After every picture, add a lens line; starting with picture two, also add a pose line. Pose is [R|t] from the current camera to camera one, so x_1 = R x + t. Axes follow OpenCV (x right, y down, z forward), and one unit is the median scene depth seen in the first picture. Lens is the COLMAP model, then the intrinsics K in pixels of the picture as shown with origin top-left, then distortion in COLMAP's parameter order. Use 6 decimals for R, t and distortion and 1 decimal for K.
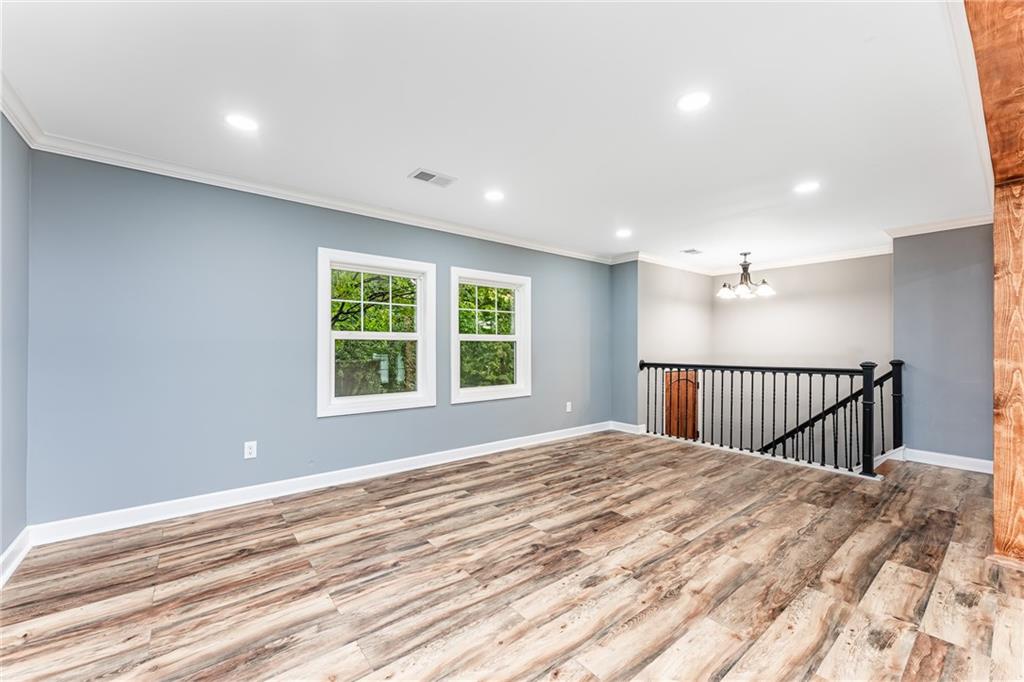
lens RADIAL K [[415.7, 0, 512.5], [0, 415.7, 339.9], [0, 0, 1]] dist [0.003948, -0.001883]
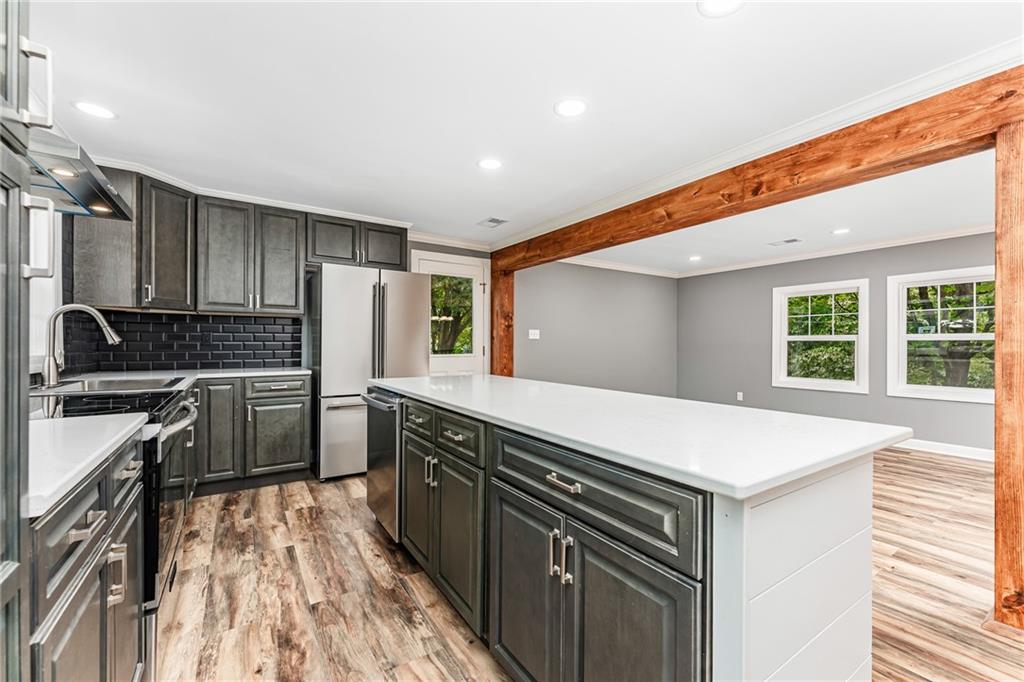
lens RADIAL K [[415.7, 0, 511.1], [0, 415.7, 344.4], [0, 0, 1]] dist [0.003948, -0.001883]
pose [[-0.111847, -0.003689, -0.993719, 1.436929], [0.010792, 0.999930, -0.004927, 0.008699], [0.993667, -0.011275, -0.111799, 0.106094]]
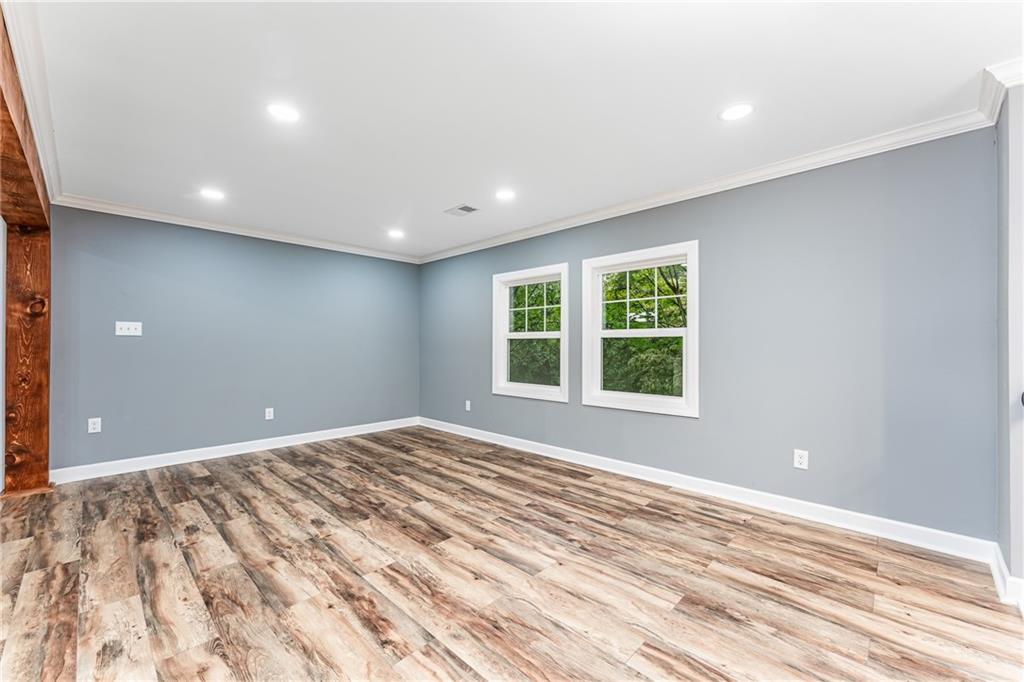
lens RADIAL K [[415.7, 0, 508.4], [0, 415.7, 334.7], [0, 0, 1]] dist [0.003948, -0.001883]
pose [[0.104518, -0.025881, -0.994186, 0.995324], [0.013934, 0.999601, -0.024558, 0.020067], [0.994425, -0.011286, 0.104837, 0.930151]]
